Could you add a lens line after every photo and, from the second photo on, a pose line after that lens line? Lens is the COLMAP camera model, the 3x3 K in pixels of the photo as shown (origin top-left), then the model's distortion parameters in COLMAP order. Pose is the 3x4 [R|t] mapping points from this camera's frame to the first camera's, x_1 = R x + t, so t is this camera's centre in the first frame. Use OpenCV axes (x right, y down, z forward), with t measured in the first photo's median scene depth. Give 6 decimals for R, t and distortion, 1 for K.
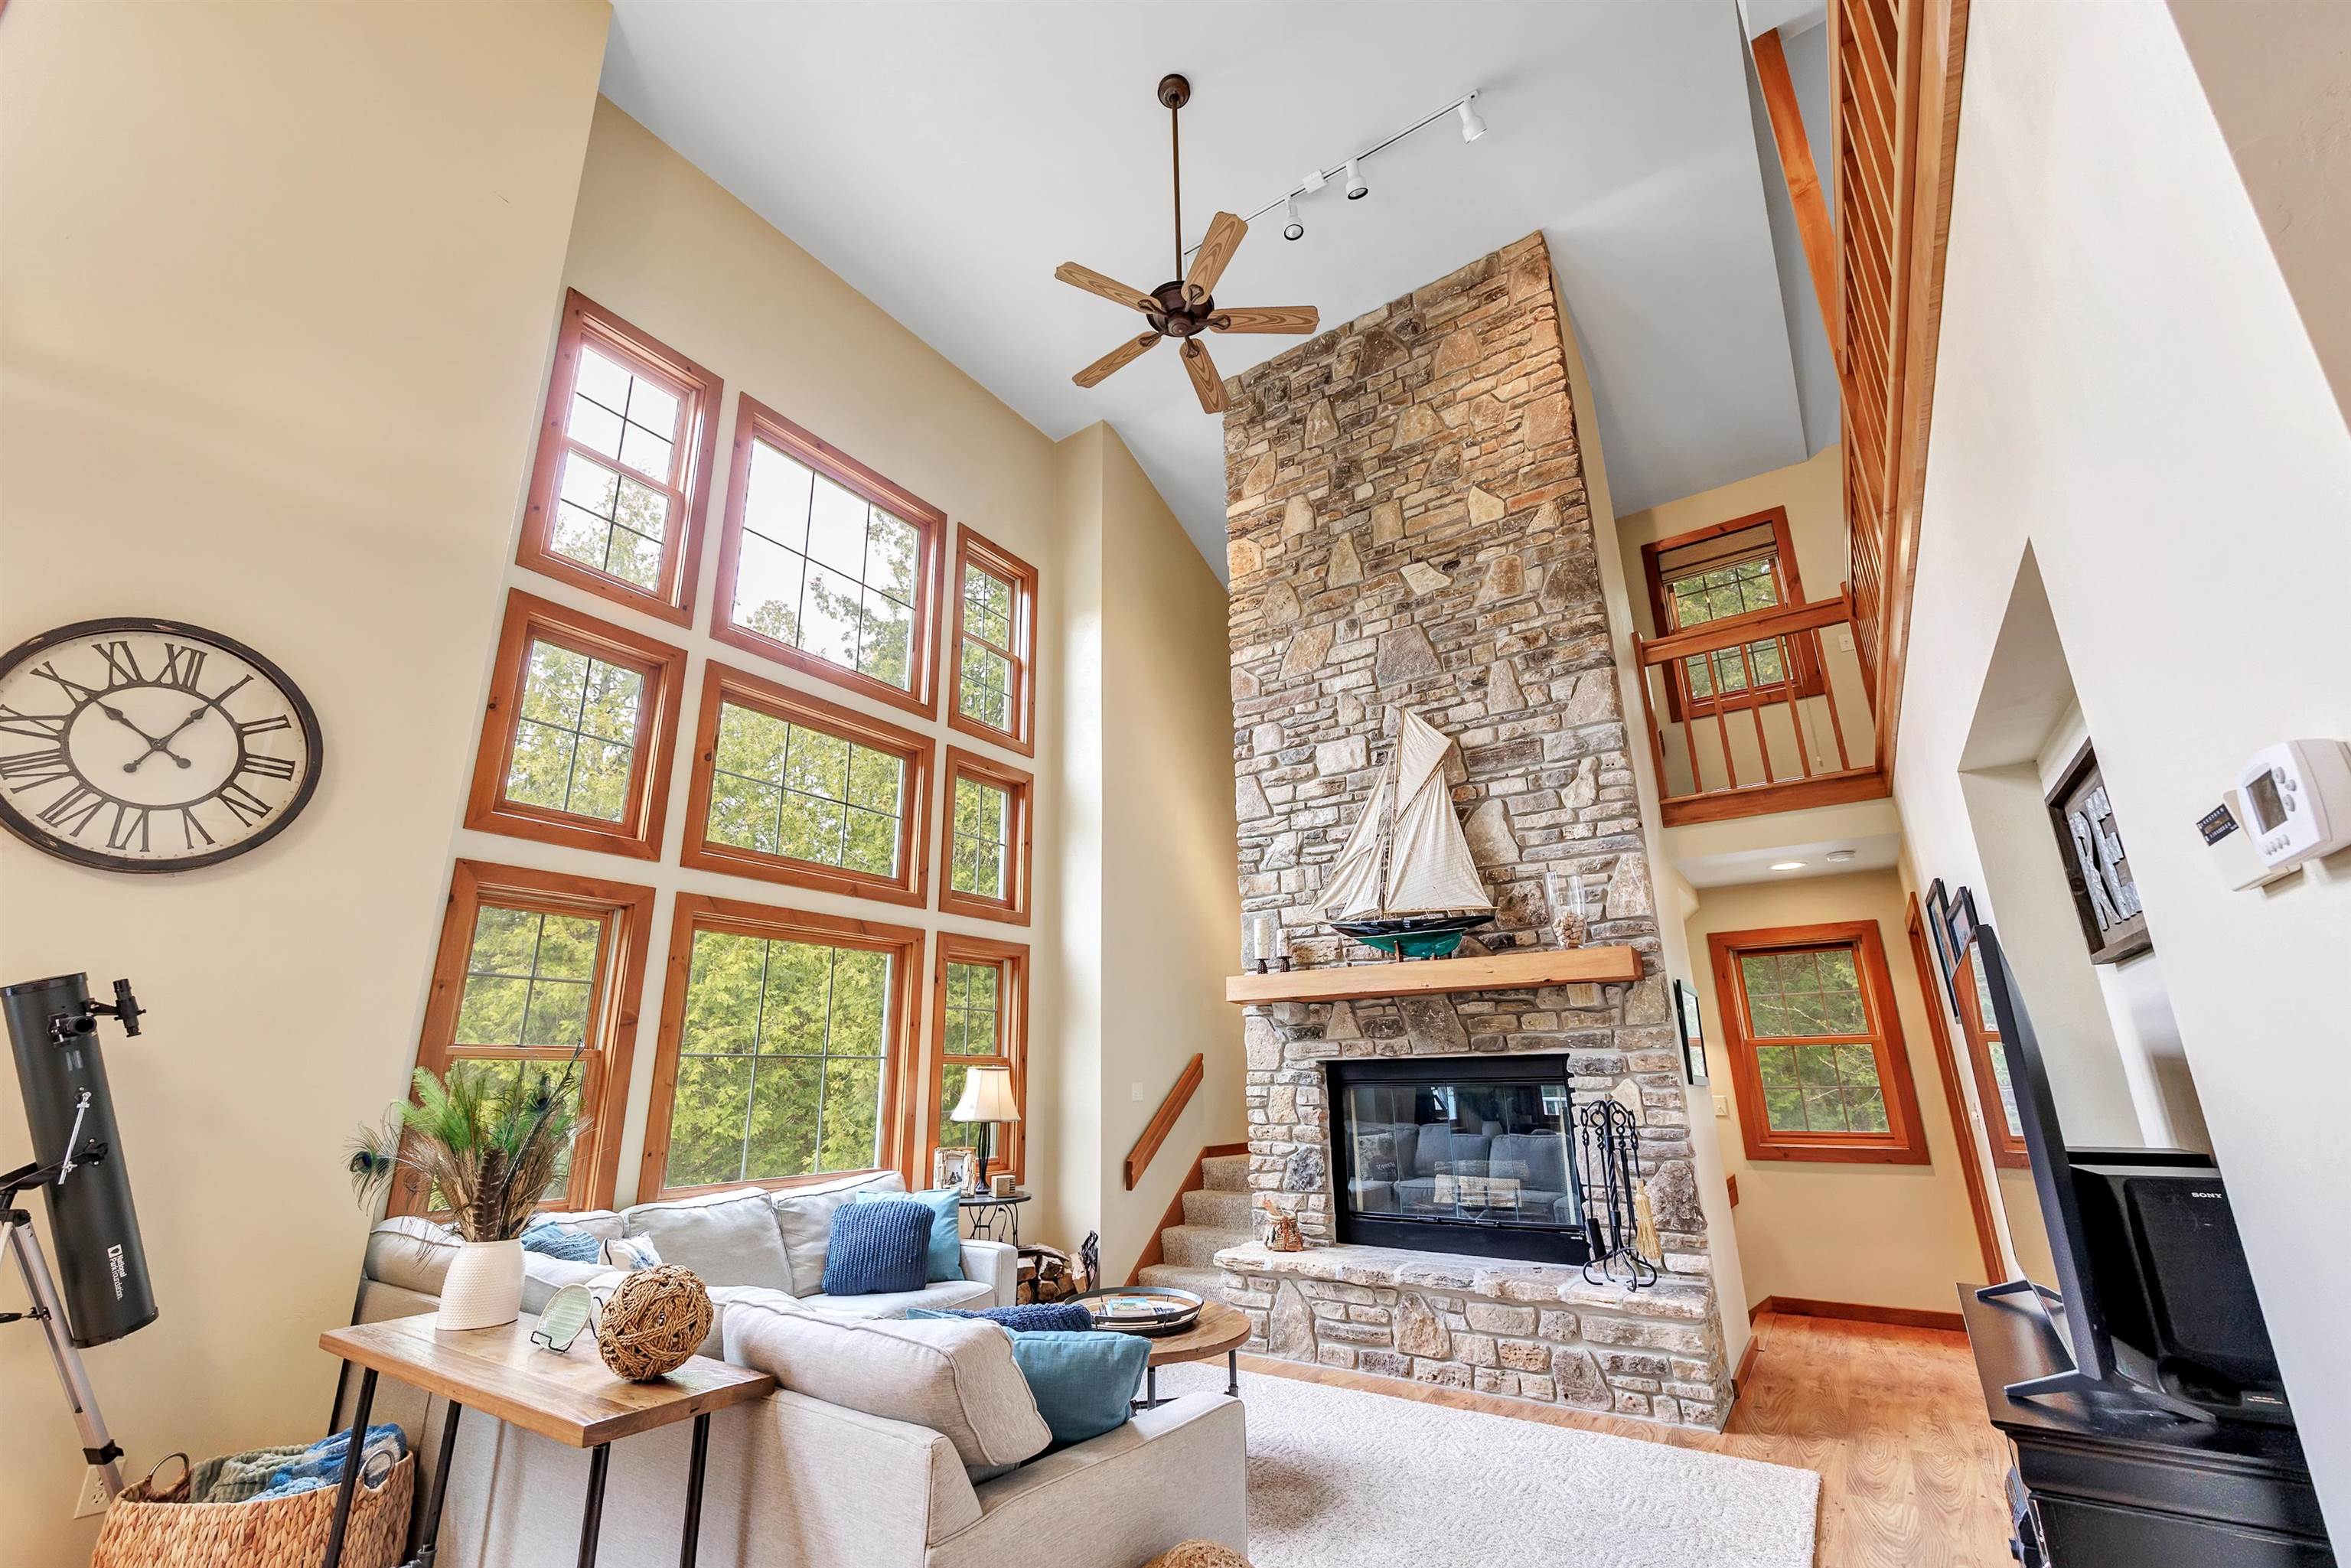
lens RADIAL K [[981.9, 0, 1165.7], [0, 981.9, 789.2], [0, 0, 1]] dist [-0.002403, 0.002034]
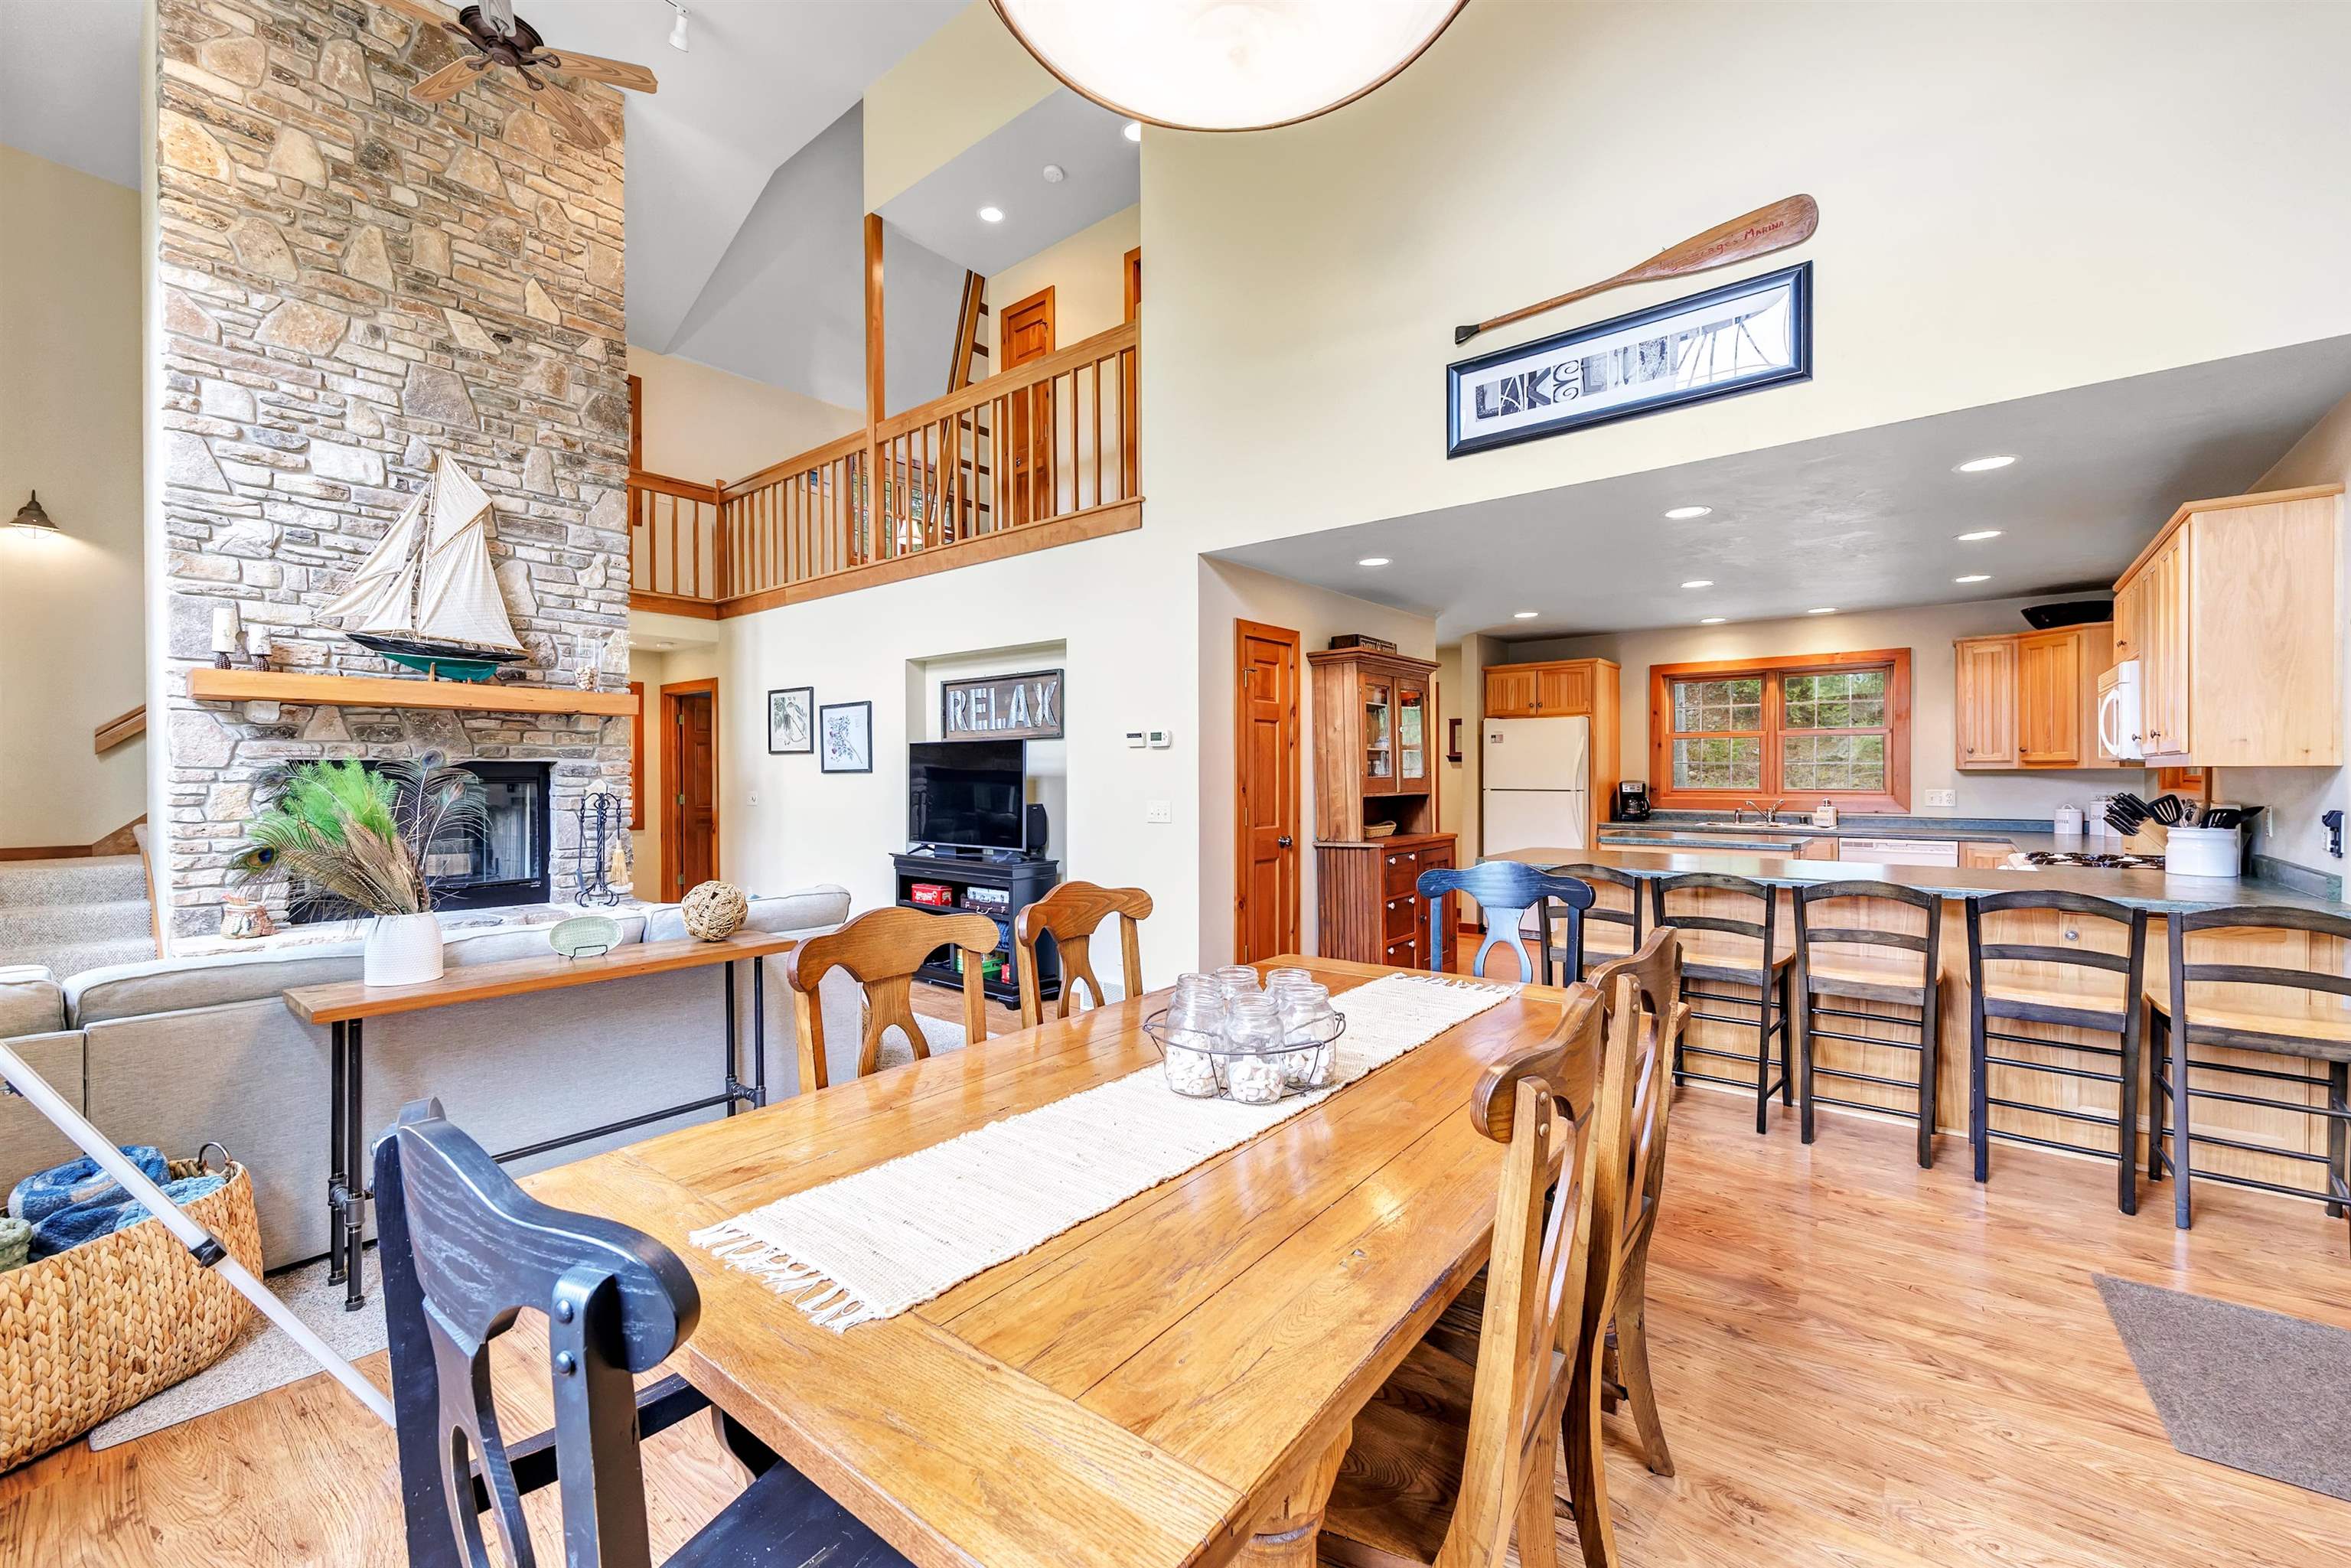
lens RADIAL K [[934.2, 0, 1175.5], [0, 934.2, 784.0], [0, 0, 1]] dist [0.000699, 0.000231]
pose [[0.077833, 0.001340, 0.996966, -0.809703], [-0.285291, 0.958211, 0.020985, 0.020316], [-0.955275, -0.286058, 0.074963, 0.048073]]
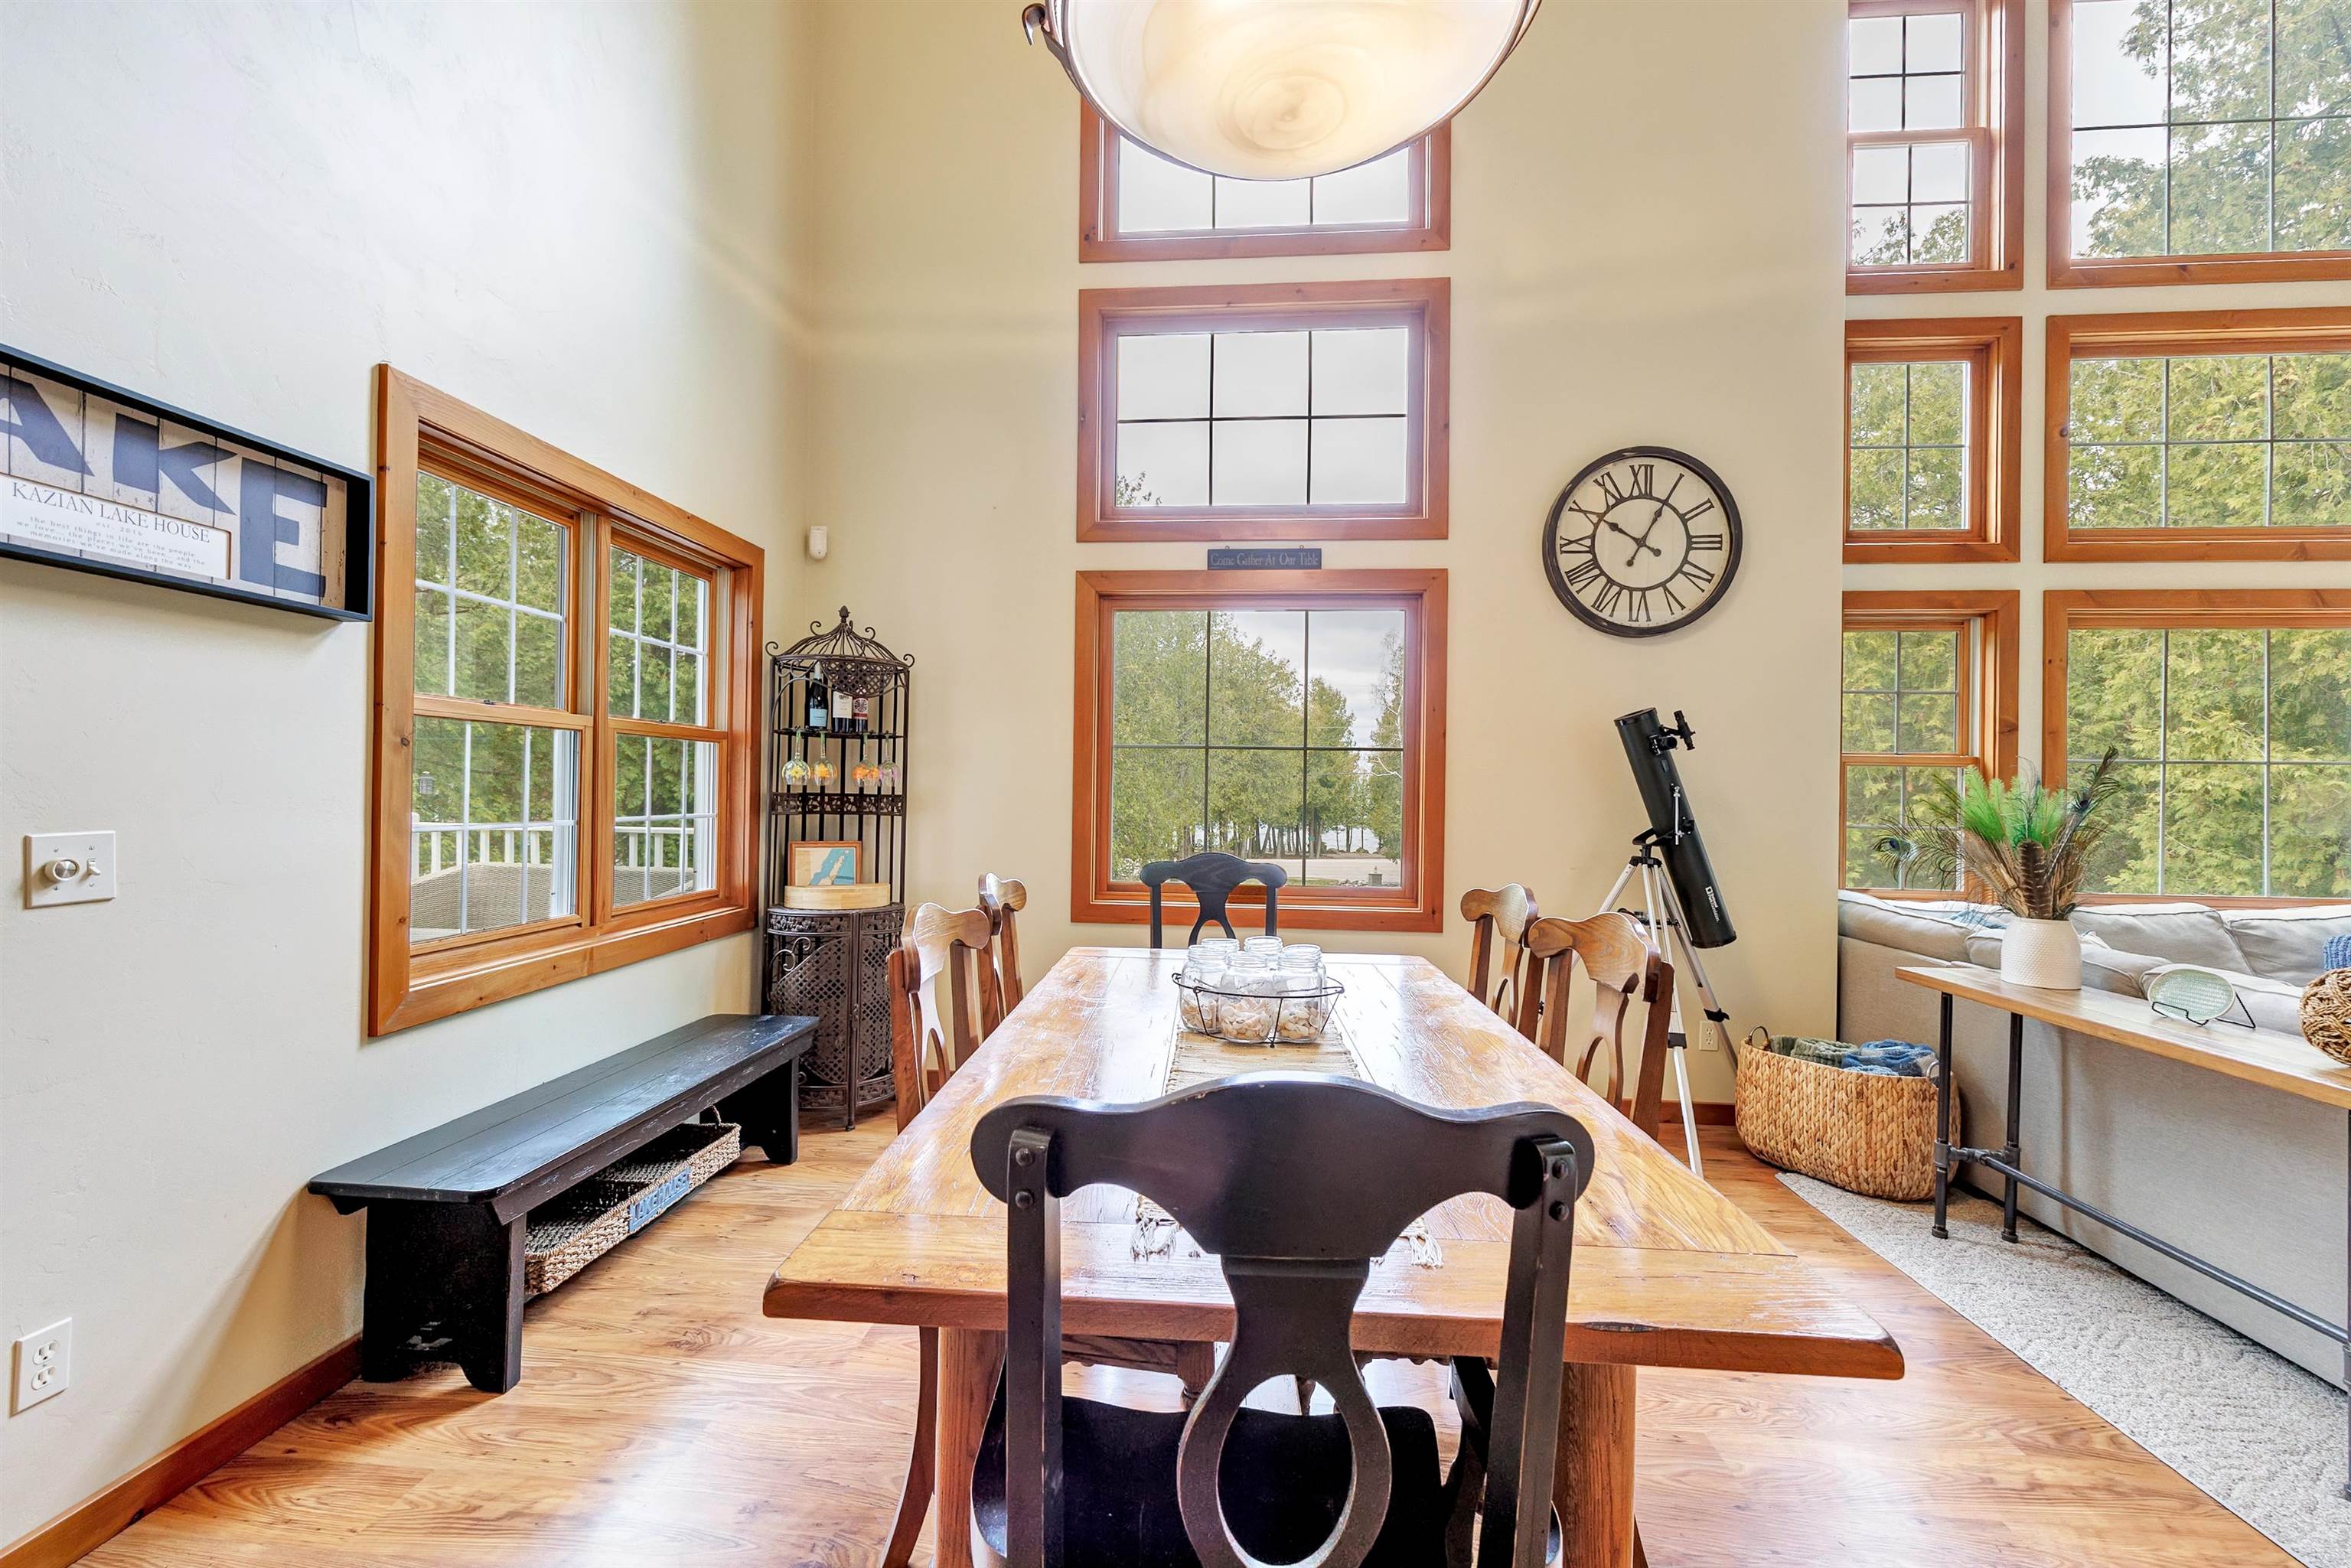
lens RADIAL K [[961.6, 0, 1158.7], [0, 961.6, 786.5], [0, 0, 1]] dist [0.001786, 0.000783]
pose [[0.496488, 0.017770, -0.867861, -0.108695], [0.230032, 0.961353, 0.151281, -0.042189], [0.837009, -0.274745, 0.473213, -0.158975]]
